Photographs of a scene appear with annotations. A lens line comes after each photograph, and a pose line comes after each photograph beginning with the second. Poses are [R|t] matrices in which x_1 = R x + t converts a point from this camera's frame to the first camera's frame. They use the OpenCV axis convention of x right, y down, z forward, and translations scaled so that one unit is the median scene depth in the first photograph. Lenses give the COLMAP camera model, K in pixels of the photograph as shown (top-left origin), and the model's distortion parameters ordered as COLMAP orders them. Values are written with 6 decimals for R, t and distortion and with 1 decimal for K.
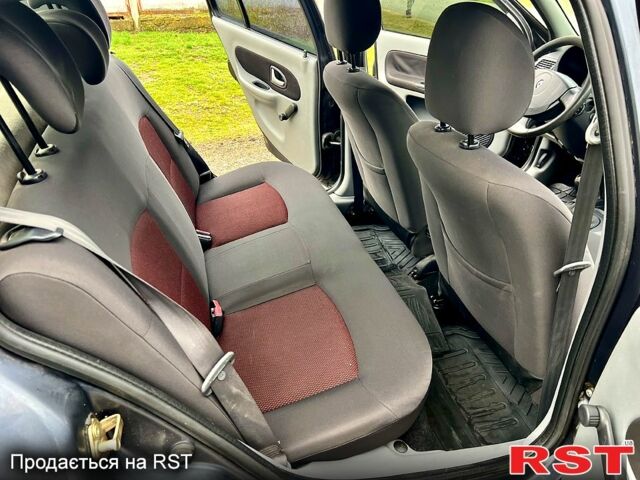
lens RADIAL K [[470.5, 0, 317.6], [0, 470.5, 242.6], [0, 0, 1]] dist [0.033131, -0.011803]
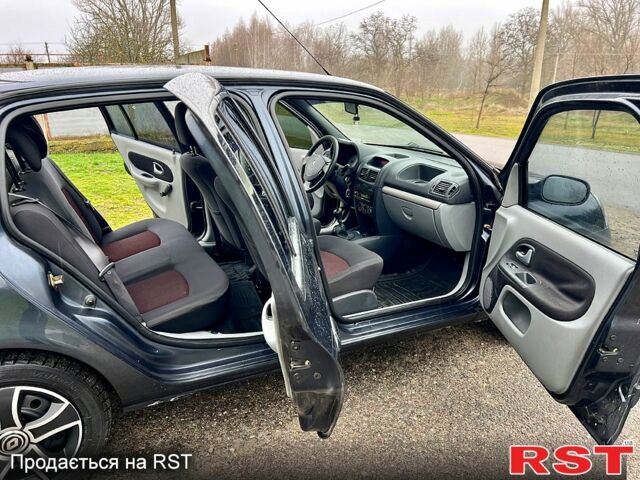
lens RADIAL K [[470.5, 0, 319.3], [0, 470.5, 241.2], [0, 0, 1]] dist [0.033131, -0.011803]
pose [[0.981117, -0.073395, 0.178949, 0.130060], [0.112600, 0.968999, -0.219915, 0.254150], [-0.157261, 0.235912, 0.958965, -0.452551]]
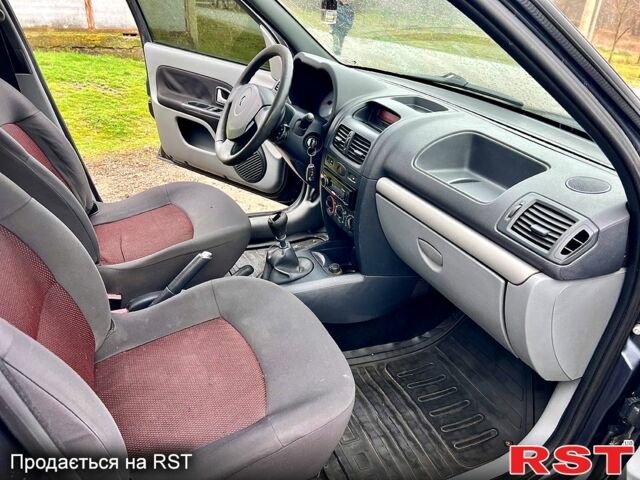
lens RADIAL K [[470.5, 0, 323.3], [0, 470.5, 242.0], [0, 0, 1]] dist [0.033131, -0.011803]
pose [[0.987047, -0.016640, 0.159568, 0.376159], [0.027166, 0.997579, -0.064012, -0.030192], [-0.158116, 0.067517, 0.985109, 0.159865]]
